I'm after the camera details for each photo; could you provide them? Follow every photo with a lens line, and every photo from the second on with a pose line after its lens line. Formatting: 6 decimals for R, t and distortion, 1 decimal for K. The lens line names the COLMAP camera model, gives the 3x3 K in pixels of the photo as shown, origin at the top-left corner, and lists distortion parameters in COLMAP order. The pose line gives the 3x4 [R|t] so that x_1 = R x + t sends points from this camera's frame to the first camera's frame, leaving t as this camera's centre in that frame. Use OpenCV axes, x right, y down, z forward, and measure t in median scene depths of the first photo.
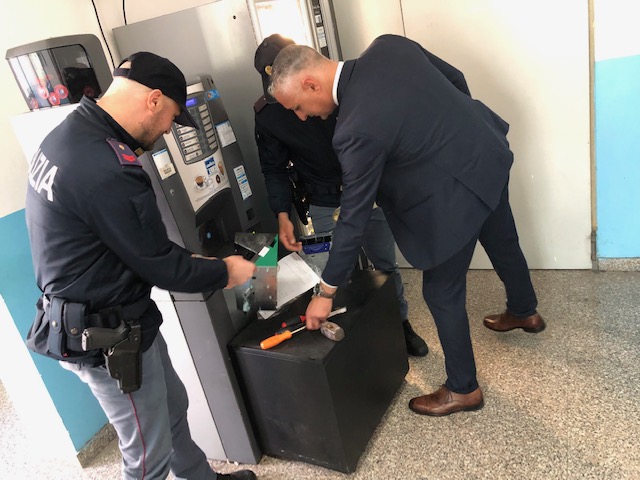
lens RADIAL K [[522.9, 0, 317.6], [0, 522.9, 240.9], [0, 0, 1]] dist [0.010616, -0.023466]
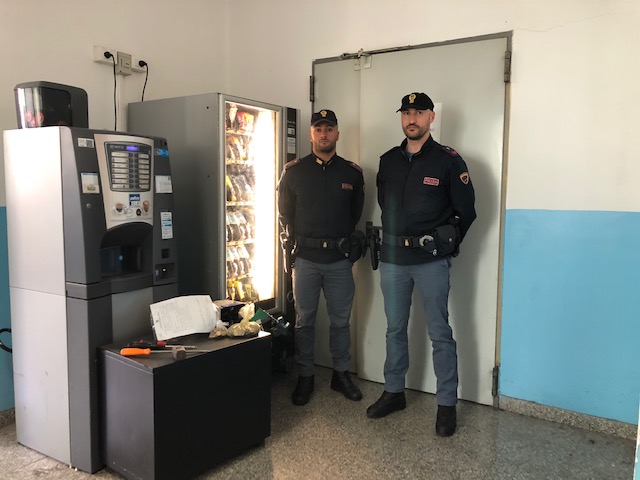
lens RADIAL K [[522.9, 0, 322.4], [0, 522.9, 235.7], [0, 0, 1]] dist [0.010616, -0.023466]
pose [[0.964934, 0.227307, -0.131280, 0.406276], [-0.254444, 0.932868, -0.254982, 0.139371], [0.064507, 0.279444, 0.957993, -0.141307]]
